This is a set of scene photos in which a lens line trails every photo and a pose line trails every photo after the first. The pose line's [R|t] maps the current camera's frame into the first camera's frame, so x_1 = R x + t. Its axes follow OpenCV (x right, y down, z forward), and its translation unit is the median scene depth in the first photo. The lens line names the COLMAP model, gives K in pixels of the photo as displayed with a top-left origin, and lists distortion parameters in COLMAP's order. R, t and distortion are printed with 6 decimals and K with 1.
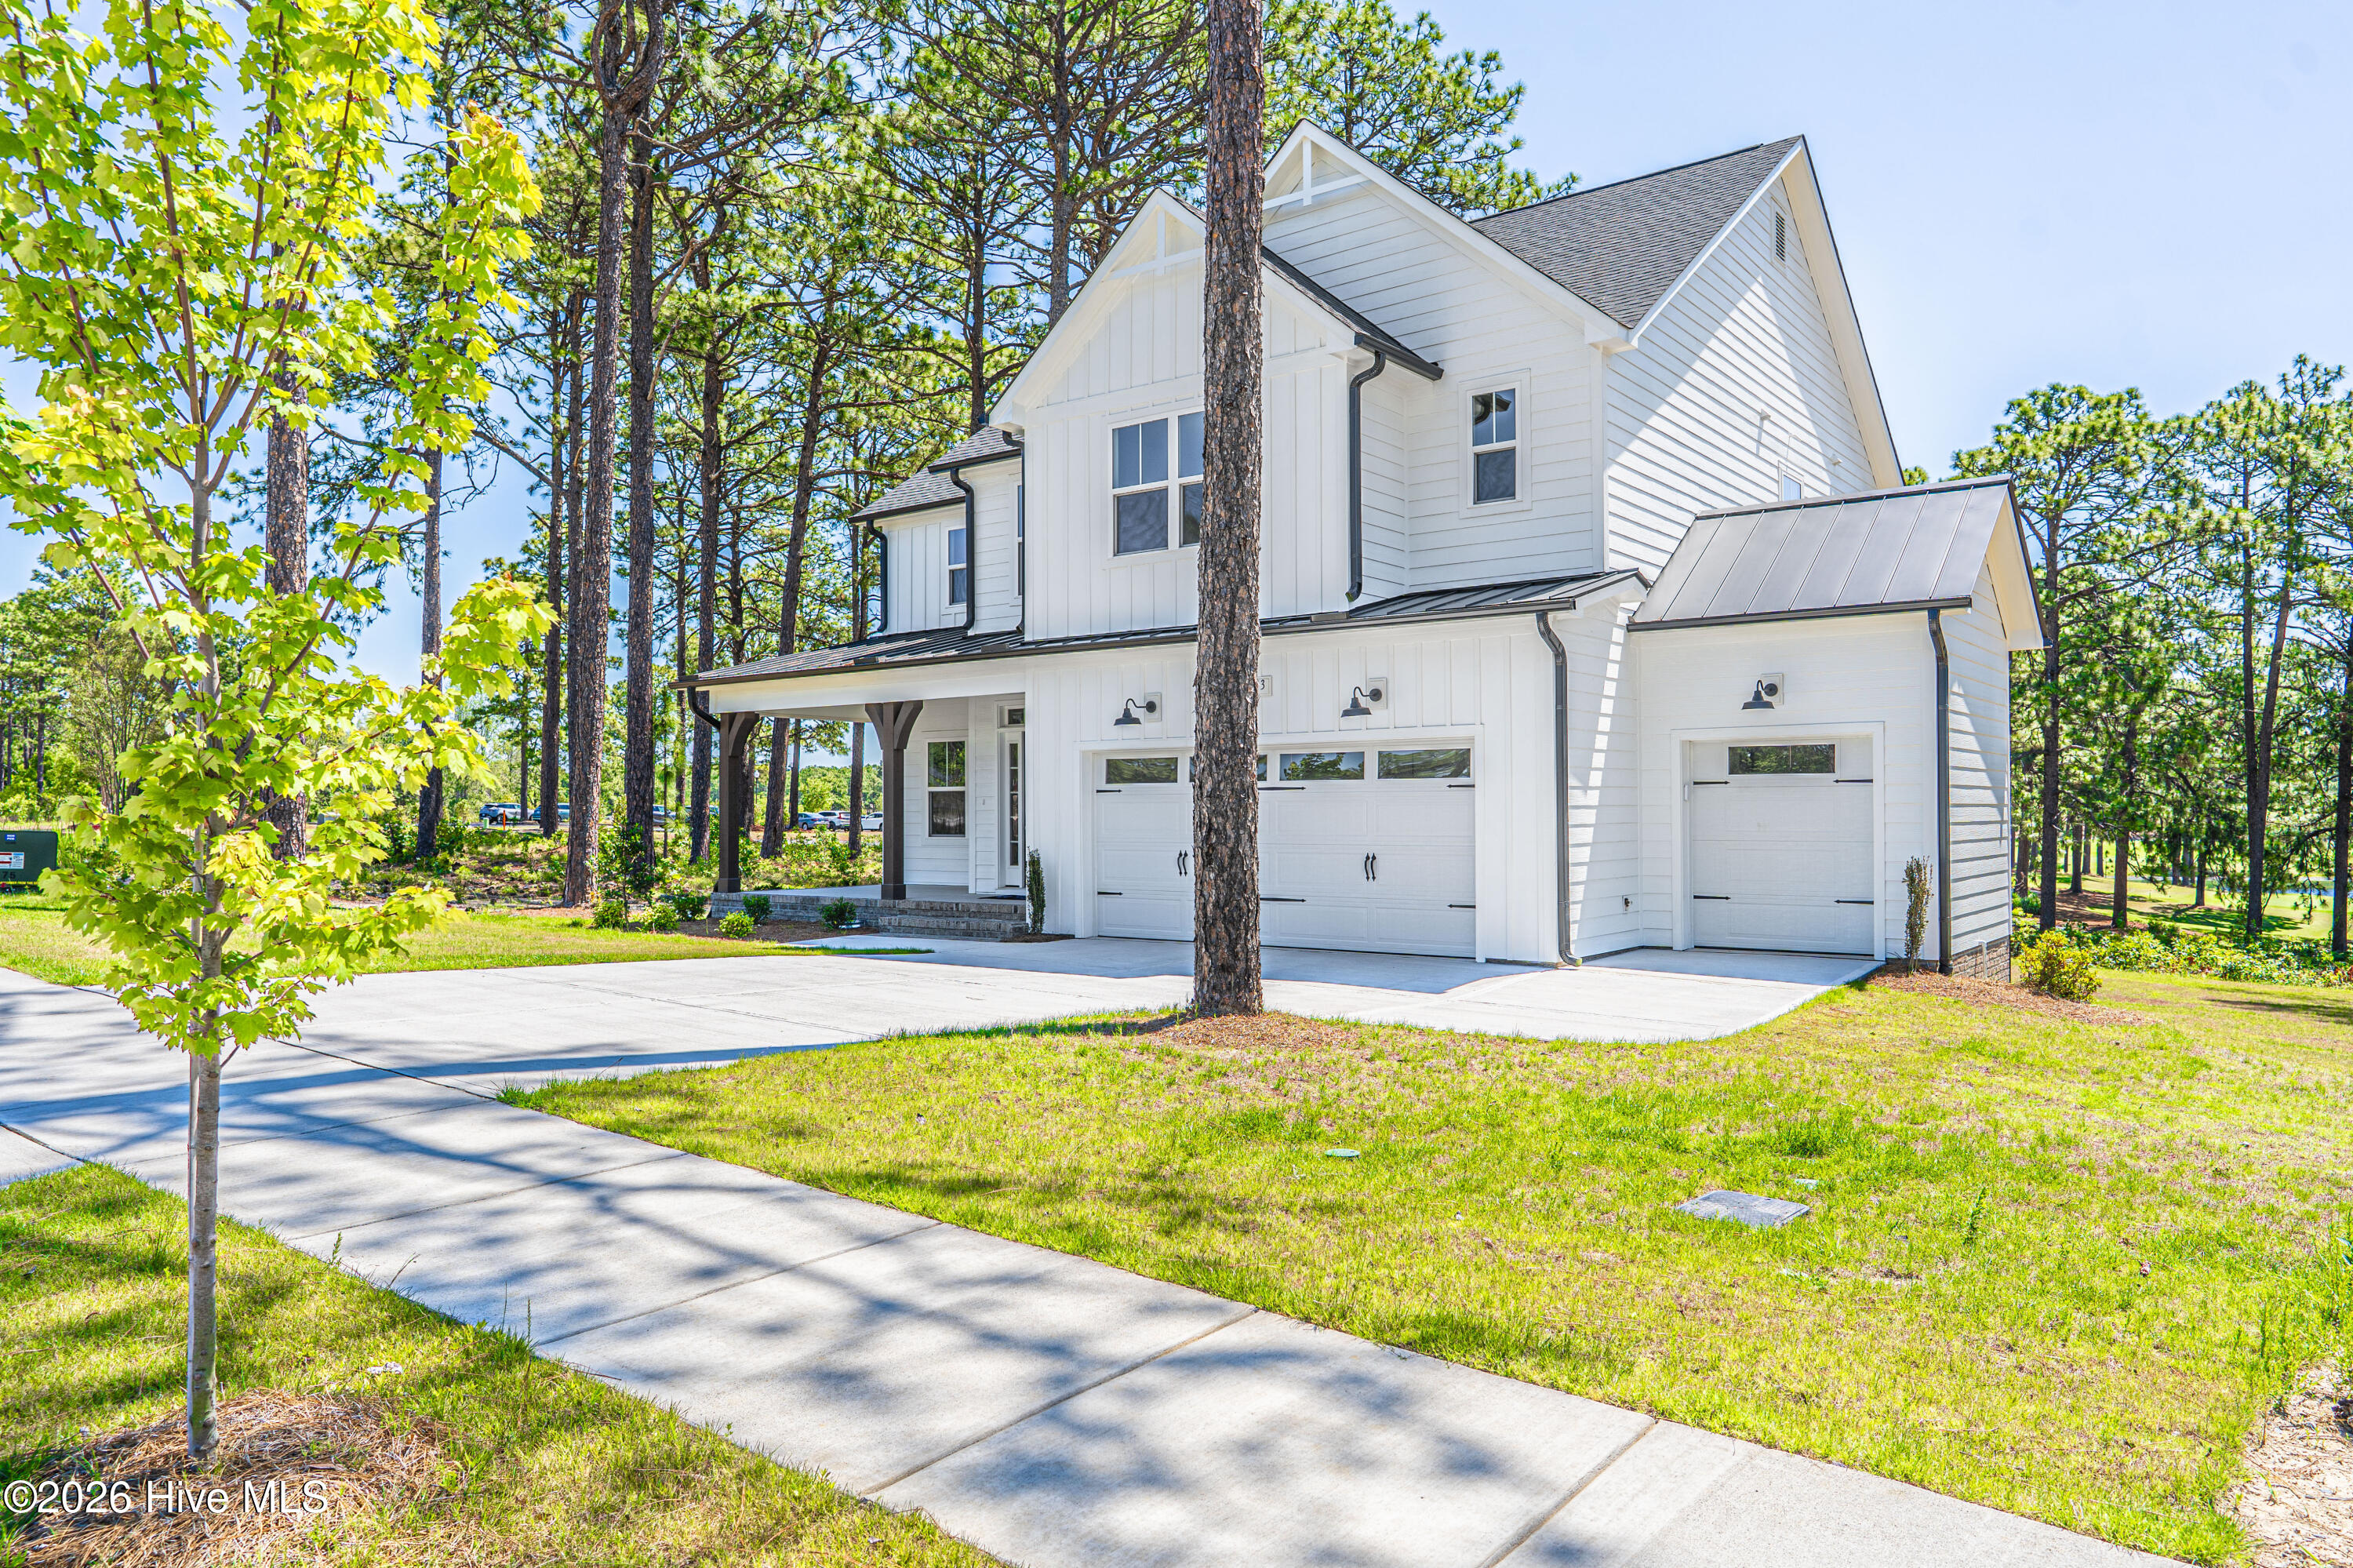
lens RADIAL K [[1536.0, 0, 1182.4], [0, 1536.0, 794.0], [0, 0, 1]] dist [0.000300, -0.000024]
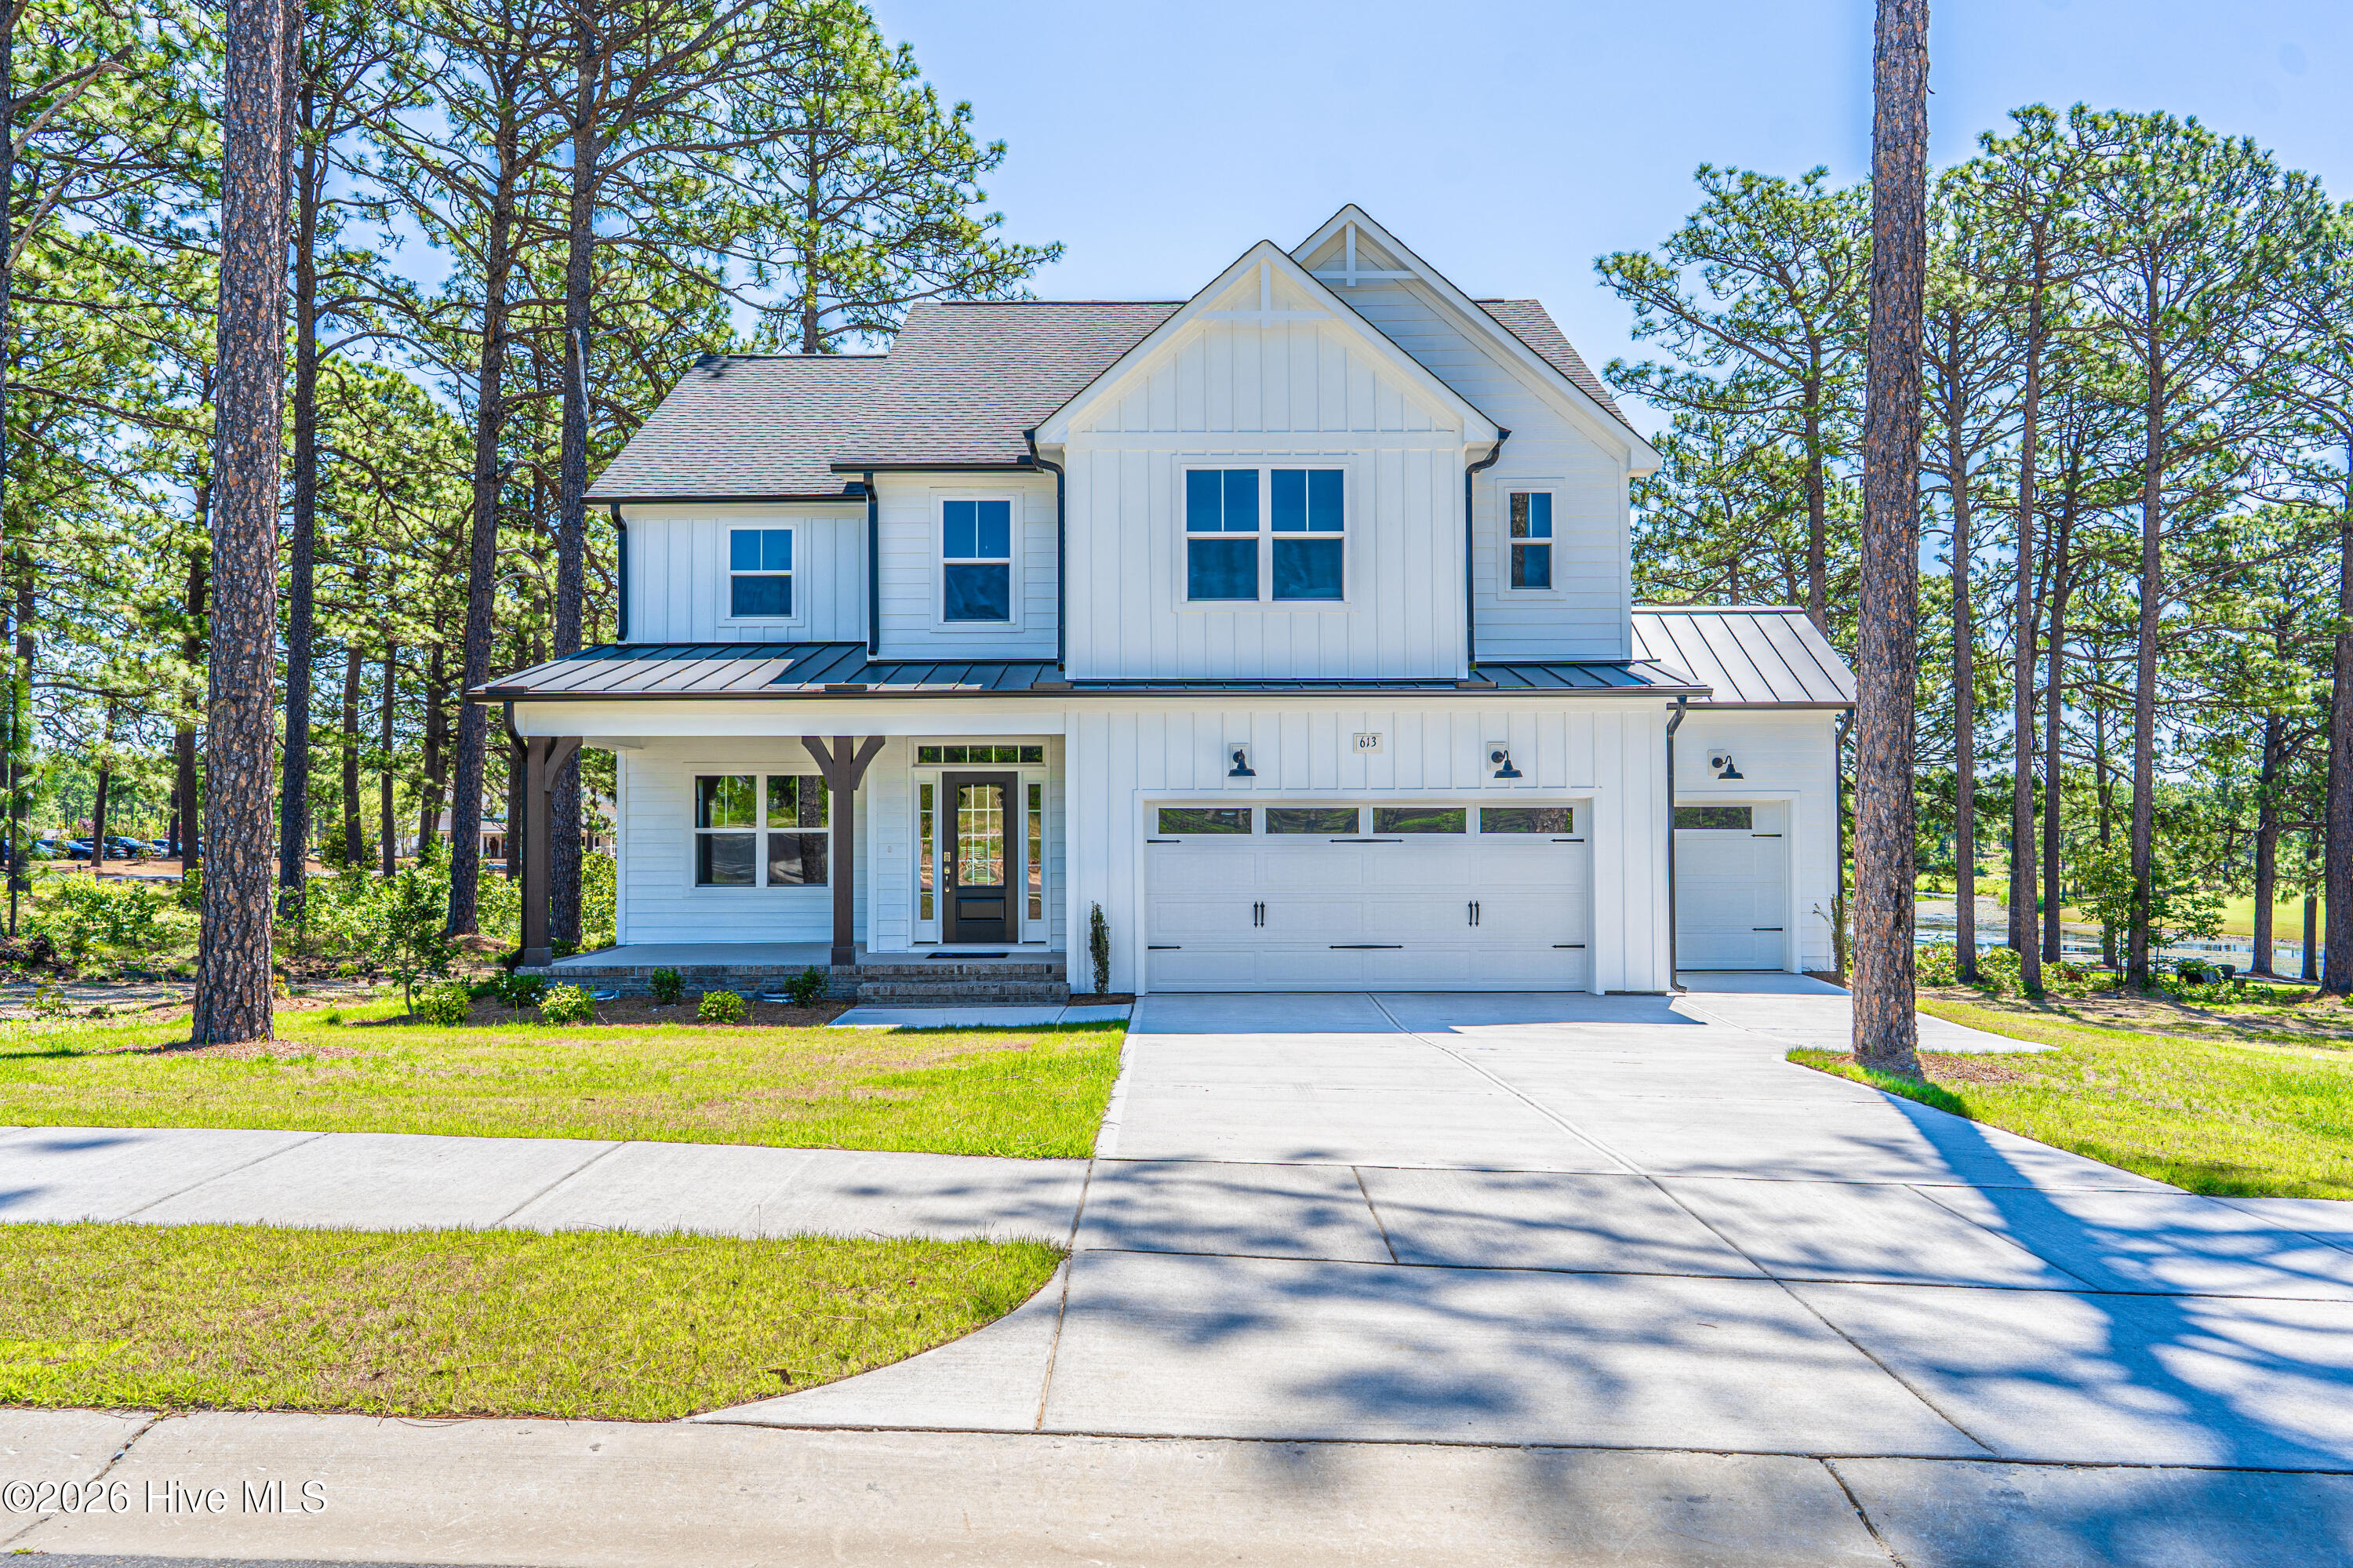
lens RADIAL K [[1536.0, 0, 1172.9], [0, 1536.0, 788.5], [0, 0, 1]] dist [0.000300, -0.000024]
pose [[0.804645, 0.017346, 0.593503, -0.603761], [-0.006741, 0.999776, -0.020082, -0.015431], [-0.593718, 0.012158, 0.804581, 0.211663]]
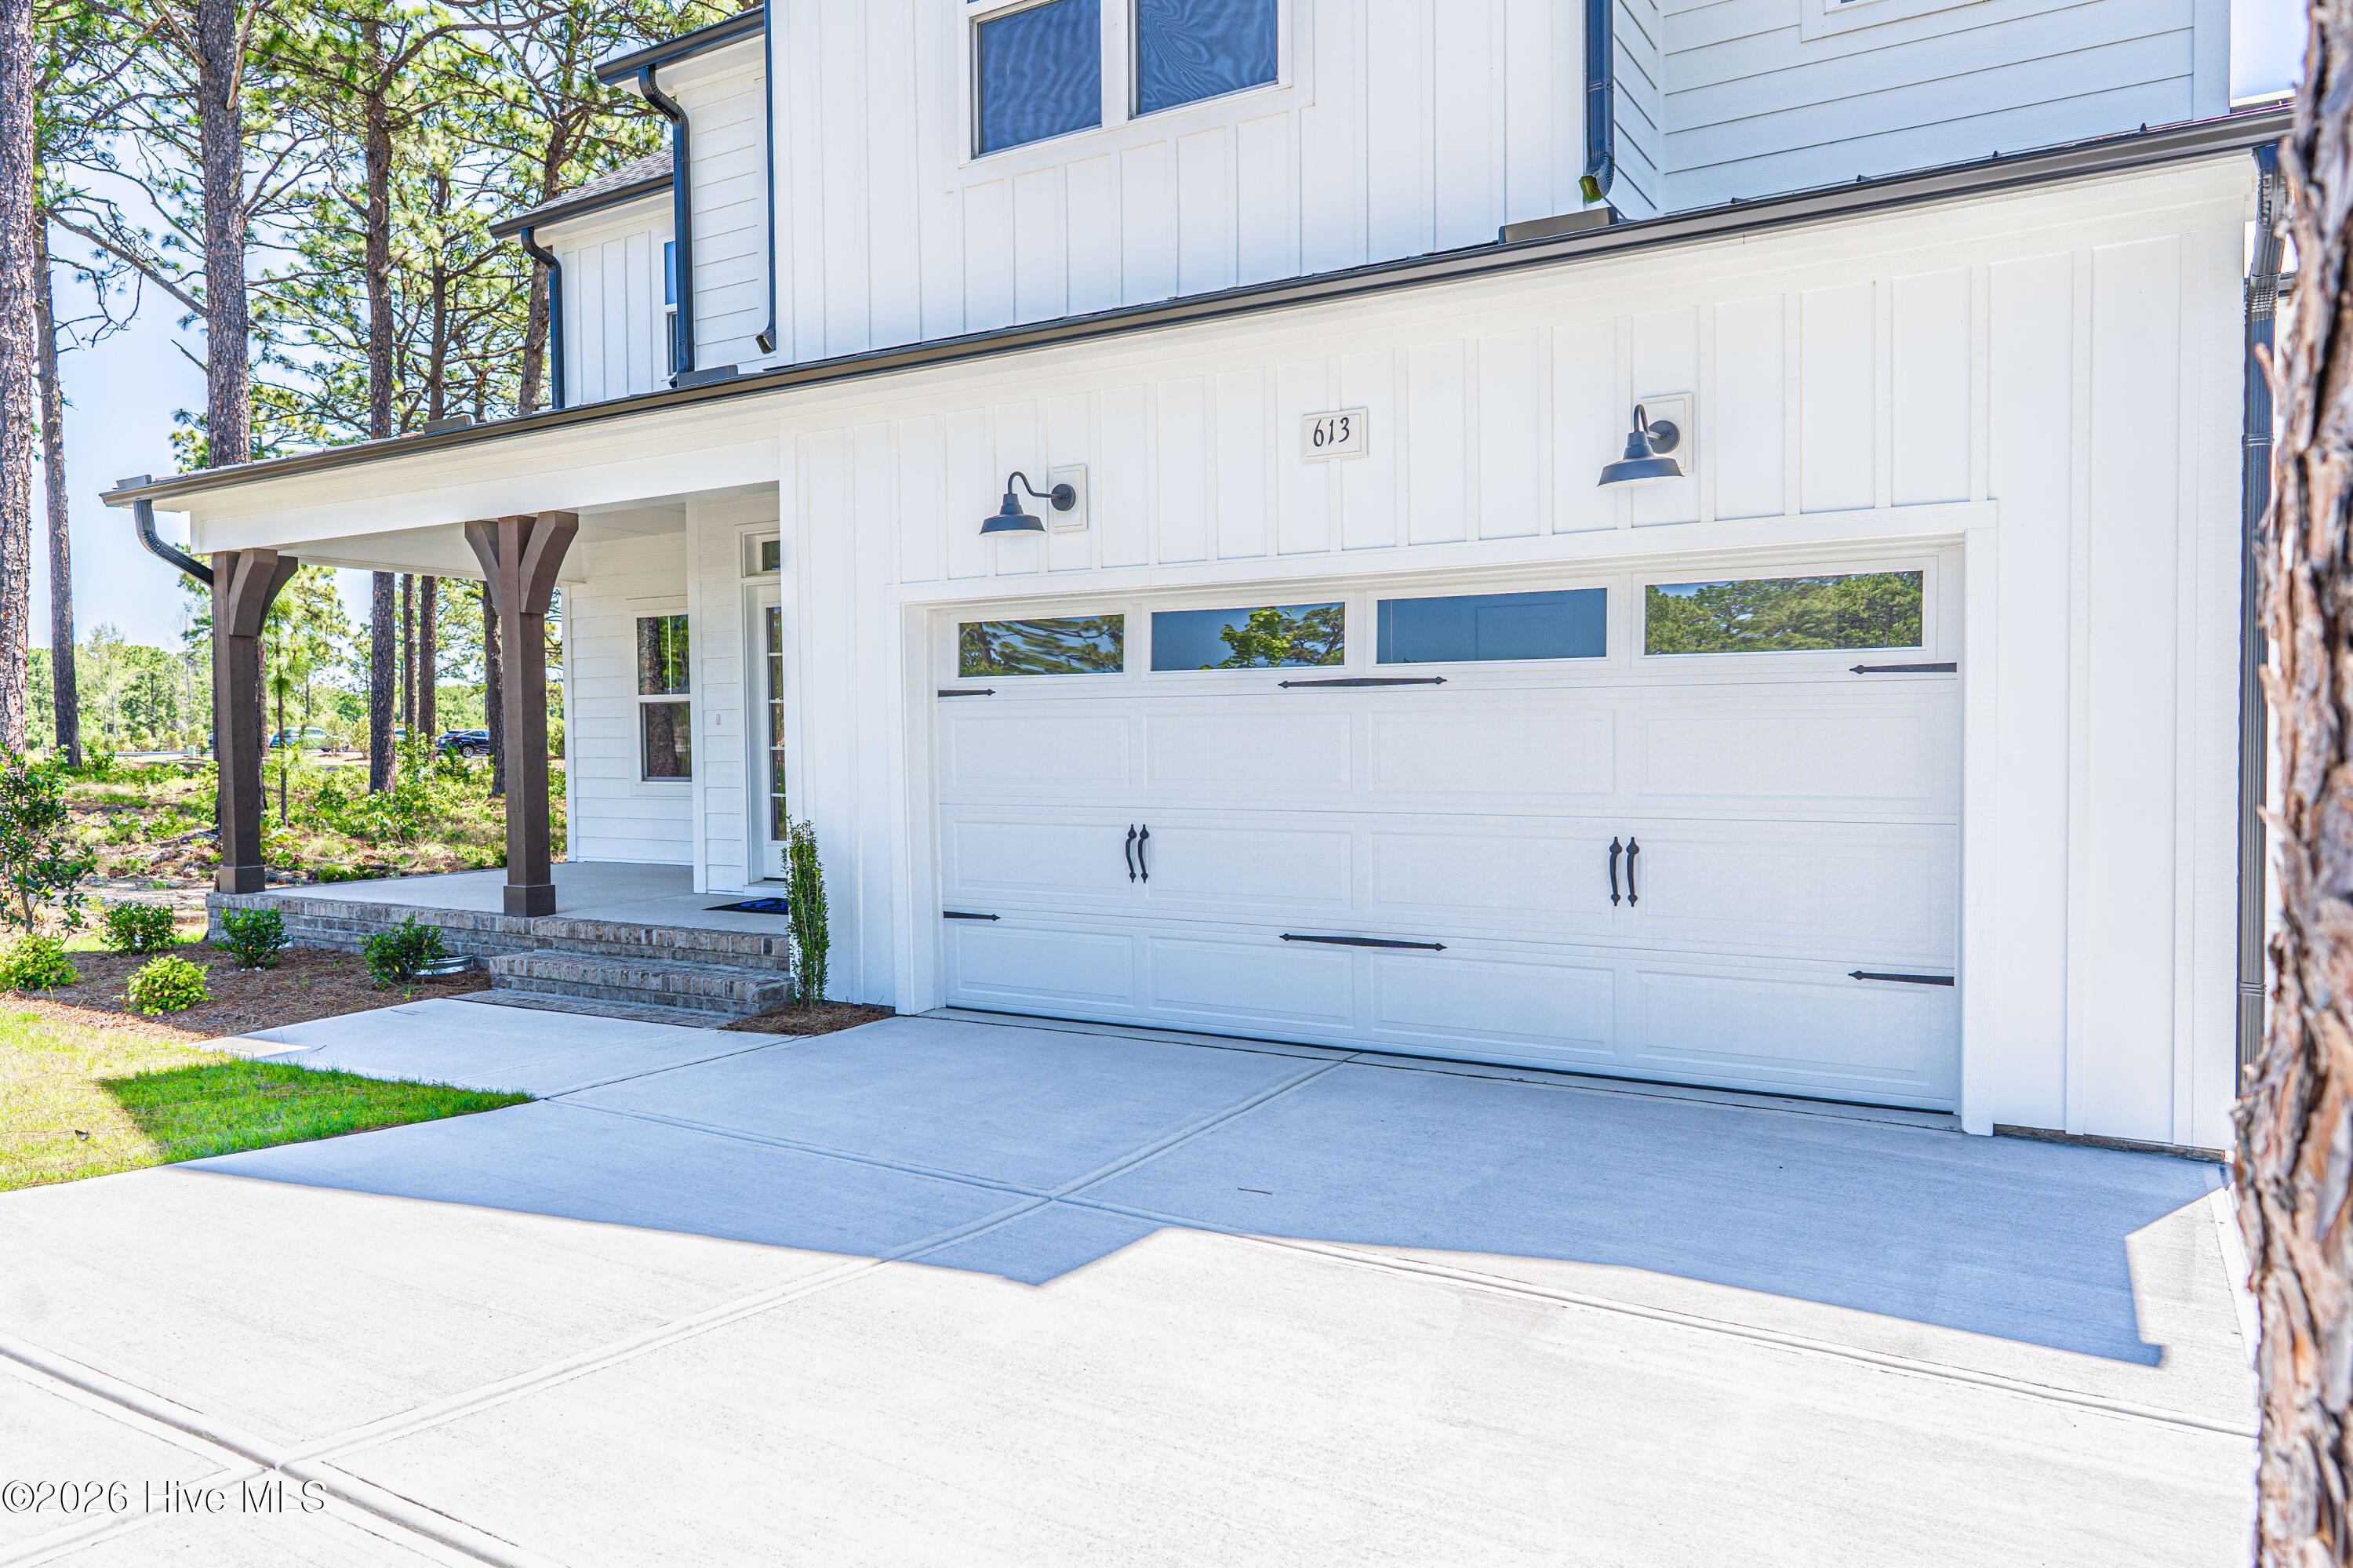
lens RADIAL K [[1536.0, 0, 1161.4], [0, 1536.0, 778.4], [0, 0, 1]] dist [0.000300, -0.000024]
pose [[0.995245, -0.010279, 0.096860, -0.033578], [0.006171, 0.999073, 0.042612, 0.004351], [-0.097208, -0.041812, 0.994385, 0.522138]]
